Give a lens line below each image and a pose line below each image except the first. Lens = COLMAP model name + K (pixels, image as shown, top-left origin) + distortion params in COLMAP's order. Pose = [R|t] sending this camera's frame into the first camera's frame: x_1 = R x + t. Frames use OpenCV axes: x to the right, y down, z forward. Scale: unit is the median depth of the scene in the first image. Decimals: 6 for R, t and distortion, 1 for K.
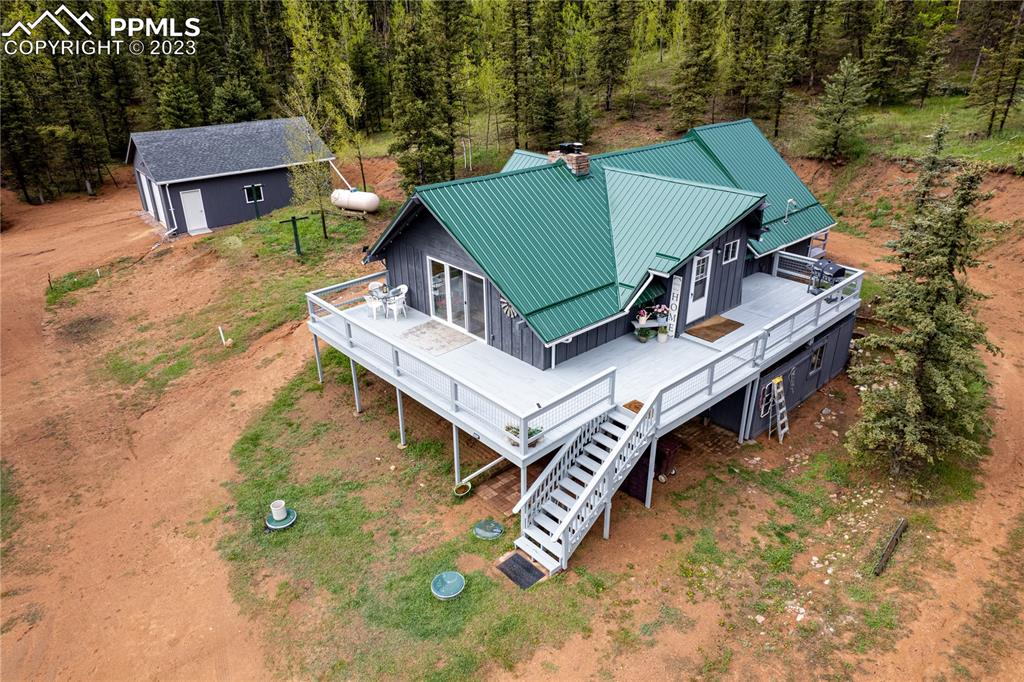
lens RADIAL K [[639.5, 0, 512.0], [0, 639.5, 341.0], [0, 0, 1]] dist [-0.025052, -0.000130]
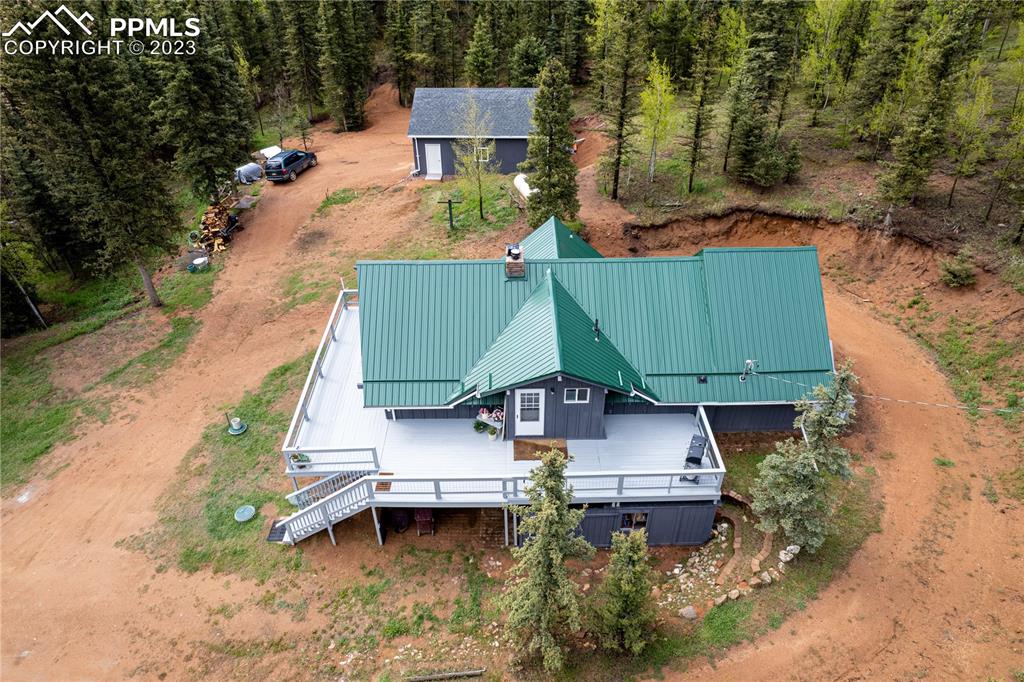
lens RADIAL K [[639.5, 0, 512.0], [0, 639.5, 341.0], [0, 0, 1]] dist [-0.025052, -0.000130]
pose [[0.750184, 0.397187, -0.528647, 0.831353], [-0.284038, 0.915539, 0.284800, -0.524244], [0.597115, -0.063497, 0.799638, 0.072563]]
